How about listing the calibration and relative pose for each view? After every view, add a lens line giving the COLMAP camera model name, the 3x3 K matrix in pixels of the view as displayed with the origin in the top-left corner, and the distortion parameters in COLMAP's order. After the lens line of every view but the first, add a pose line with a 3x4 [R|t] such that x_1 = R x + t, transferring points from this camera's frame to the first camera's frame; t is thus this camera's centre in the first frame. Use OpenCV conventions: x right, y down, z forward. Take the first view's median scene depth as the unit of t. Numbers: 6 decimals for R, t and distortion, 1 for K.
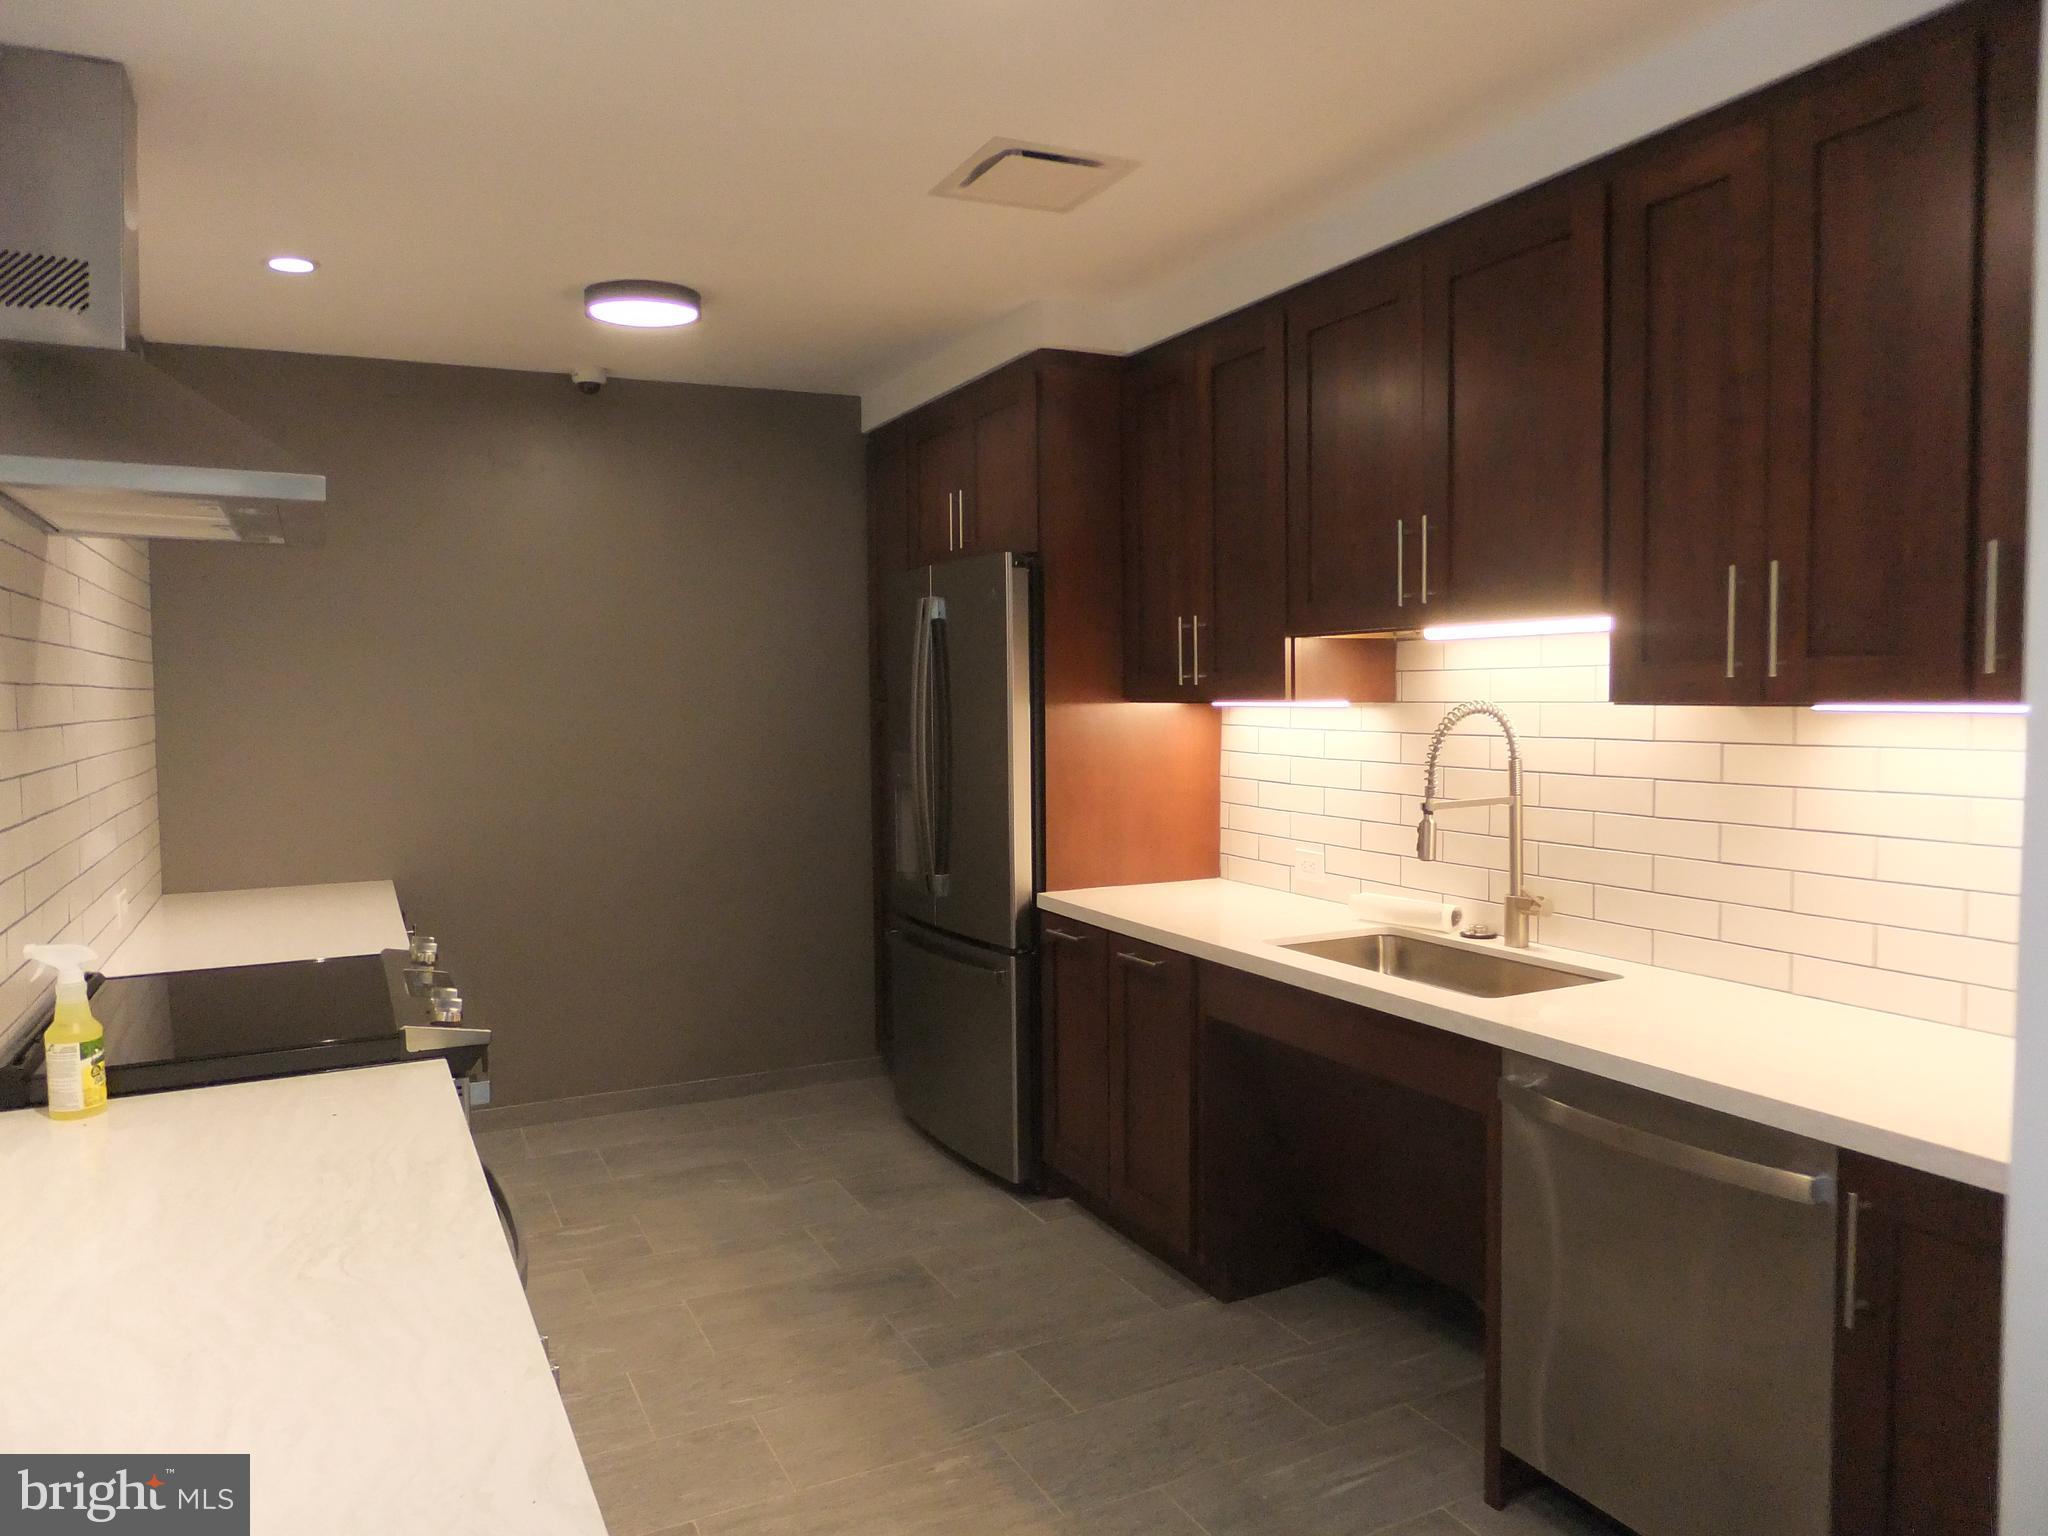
lens RADIAL K [[1389.3, 0, 1012.7], [0, 1389.3, 762.6], [0, 0, 1]] dist [-0.000244, 0.000977]
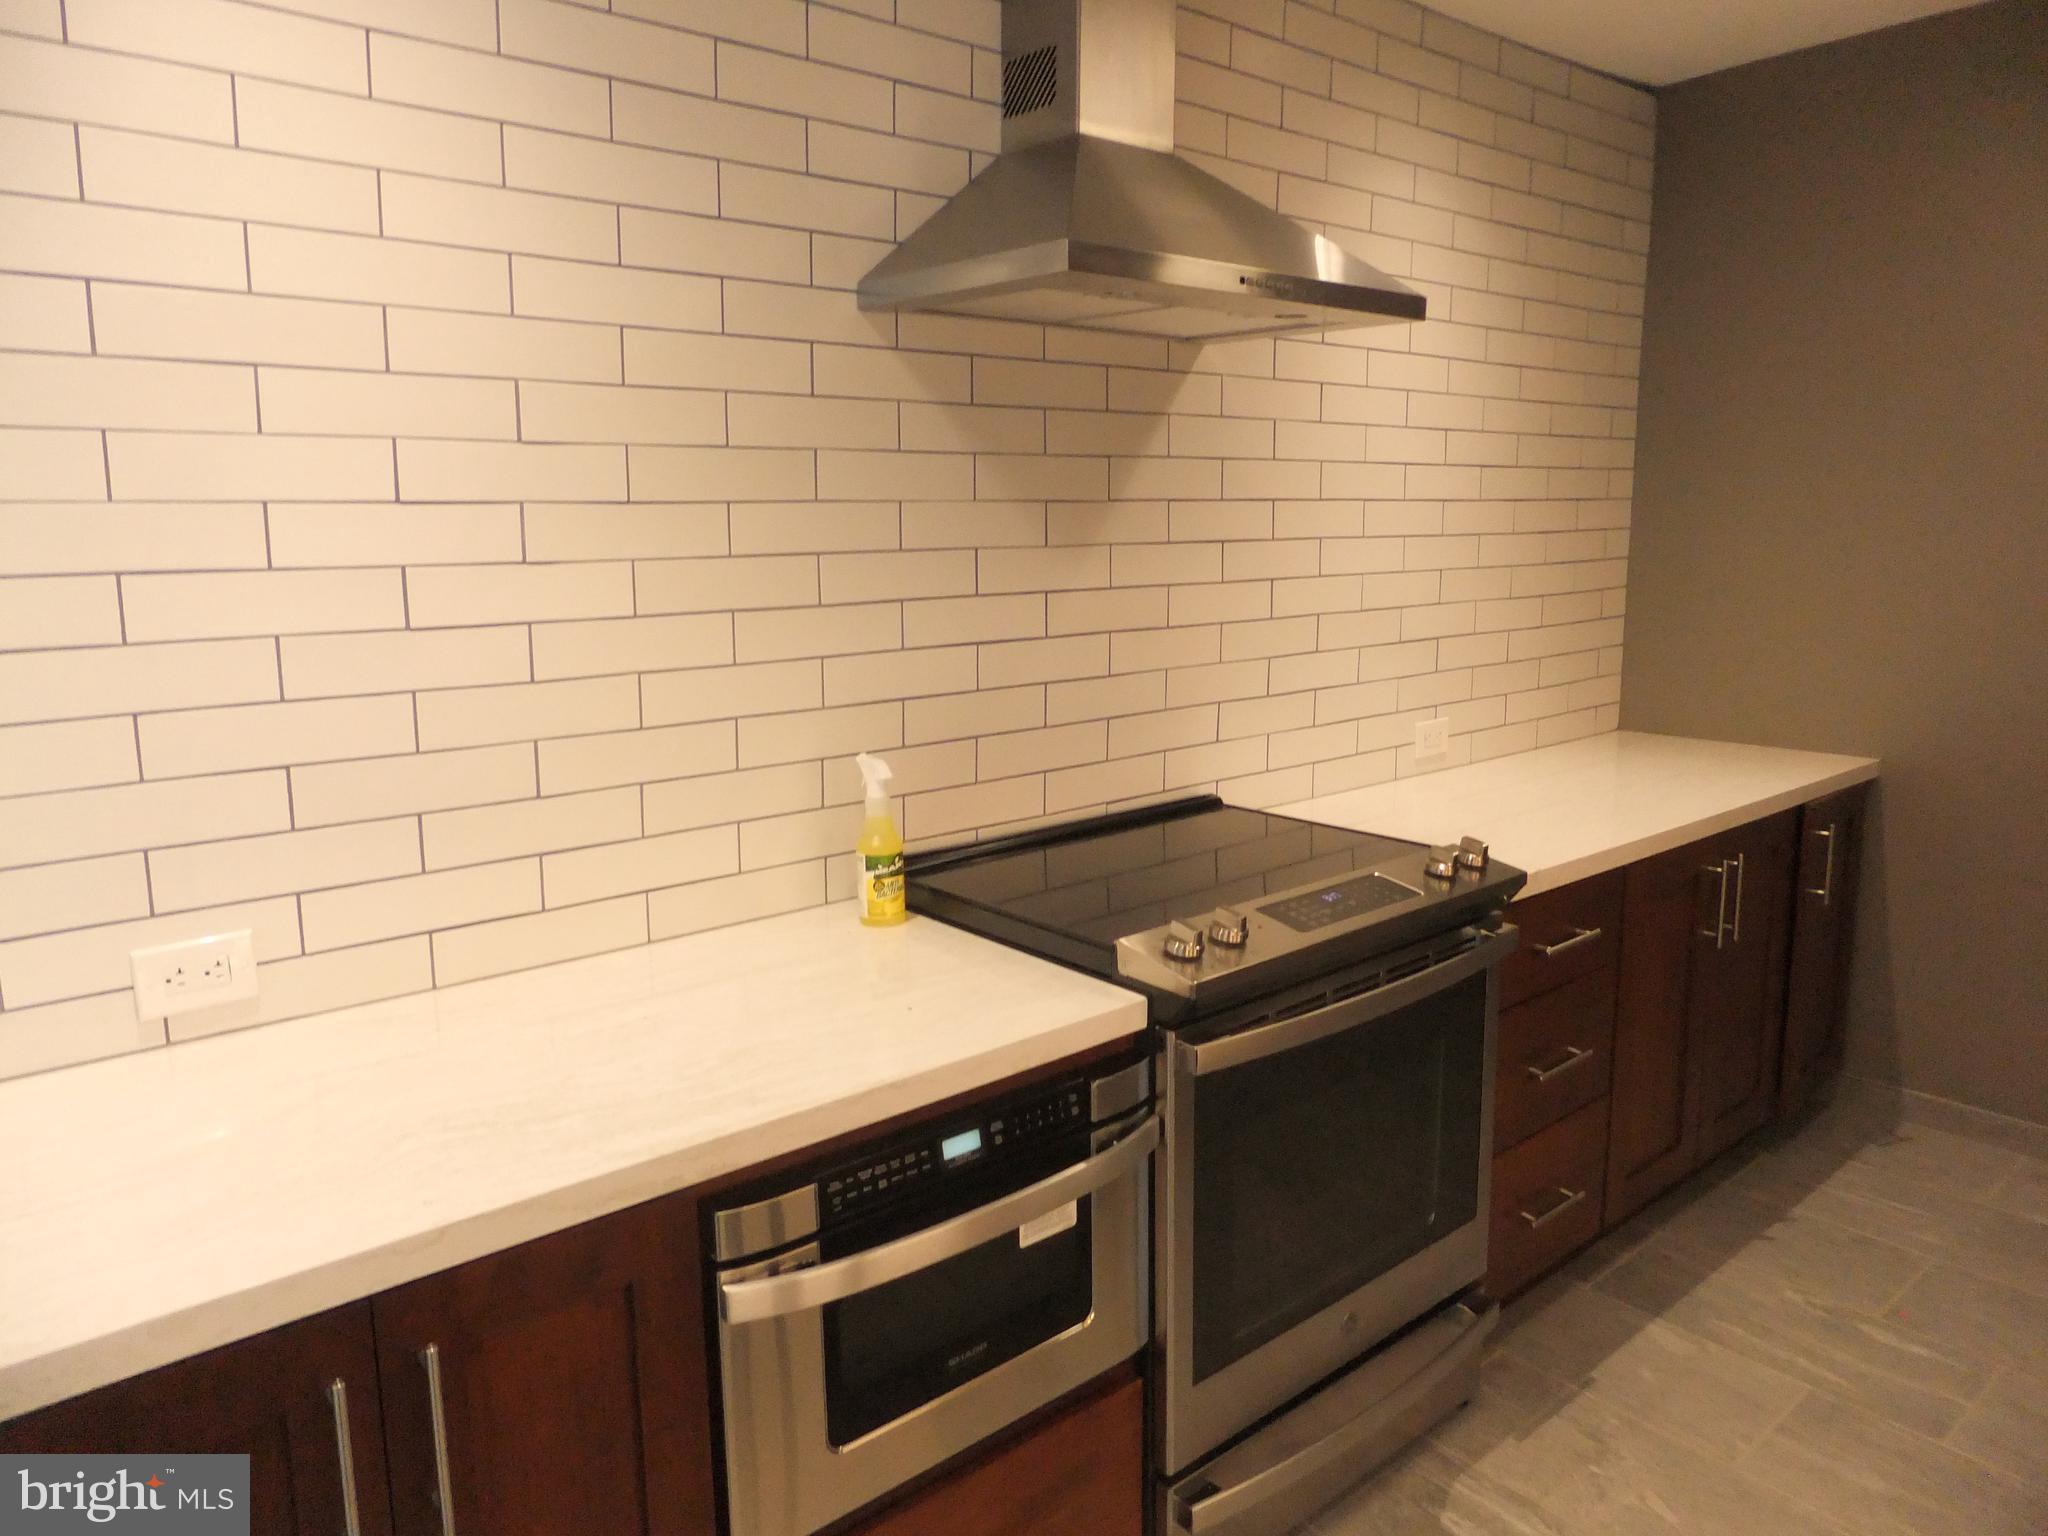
lens RADIAL K [[1389.3, 0, 1012.7], [0, 1389.3, 762.6], [0, 0, 1]] dist [-0.000244, 0.000977]
pose [[0.248647, 0.184849, -0.950792, 0.158458], [-0.049112, 0.982764, 0.178222, -0.026116], [0.967348, 0.002381, 0.253439, 0.433804]]
